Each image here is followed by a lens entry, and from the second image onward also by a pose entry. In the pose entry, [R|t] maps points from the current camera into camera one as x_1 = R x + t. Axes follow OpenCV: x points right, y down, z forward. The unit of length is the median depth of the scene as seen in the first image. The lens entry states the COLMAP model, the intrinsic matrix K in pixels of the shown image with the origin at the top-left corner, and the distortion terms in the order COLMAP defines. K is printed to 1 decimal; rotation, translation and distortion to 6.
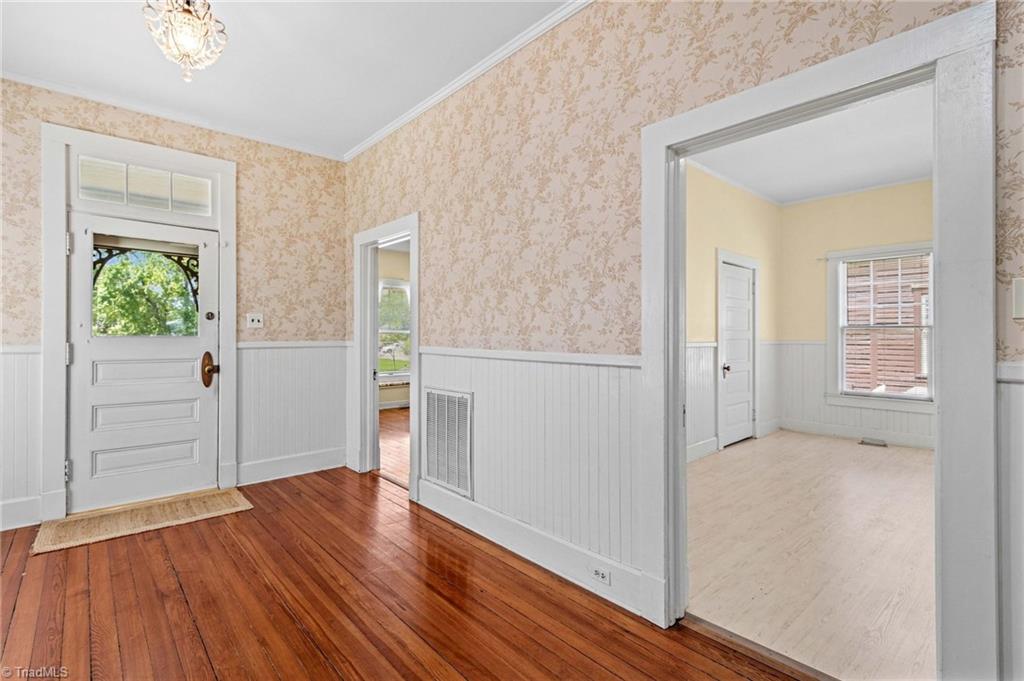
lens RADIAL K [[472.3, 0, 505.9], [0, 472.3, 332.3], [0, 0, 1]] dist [-0.000335, -0.000258]
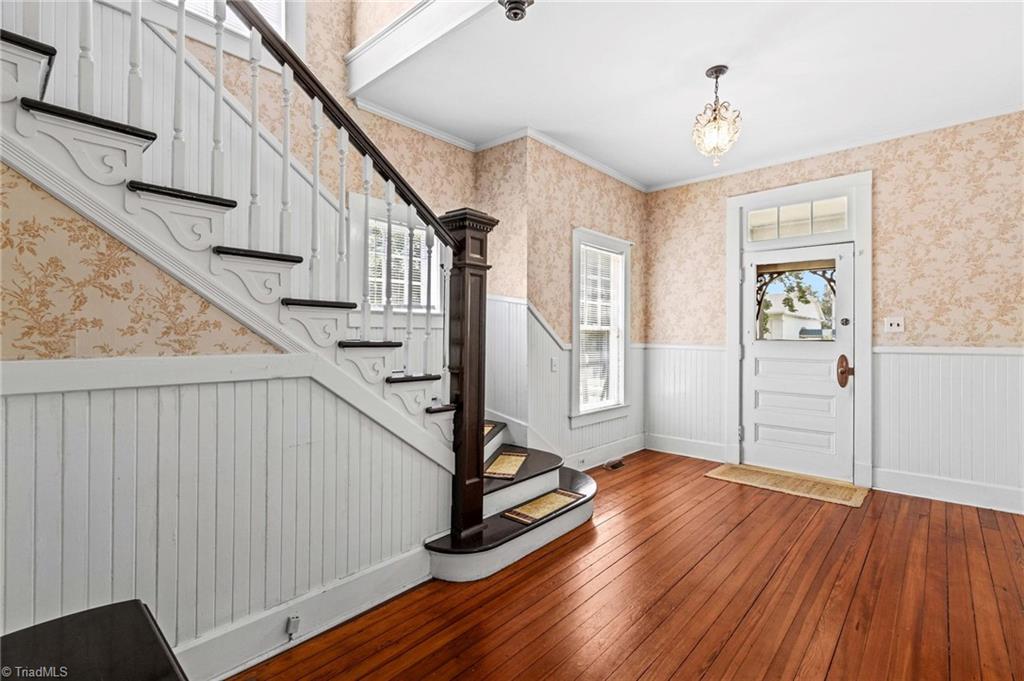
lens RADIAL K [[472.3, 0, 505.9], [0, 472.3, 332.3], [0, 0, 1]] dist [-0.000335, -0.000258]
pose [[0.100984, -0.013360, -0.994798, 0.376973], [0.000230, 0.999910, -0.013405, 0.003814], [0.994888, 0.001125, 0.100978, 0.118585]]
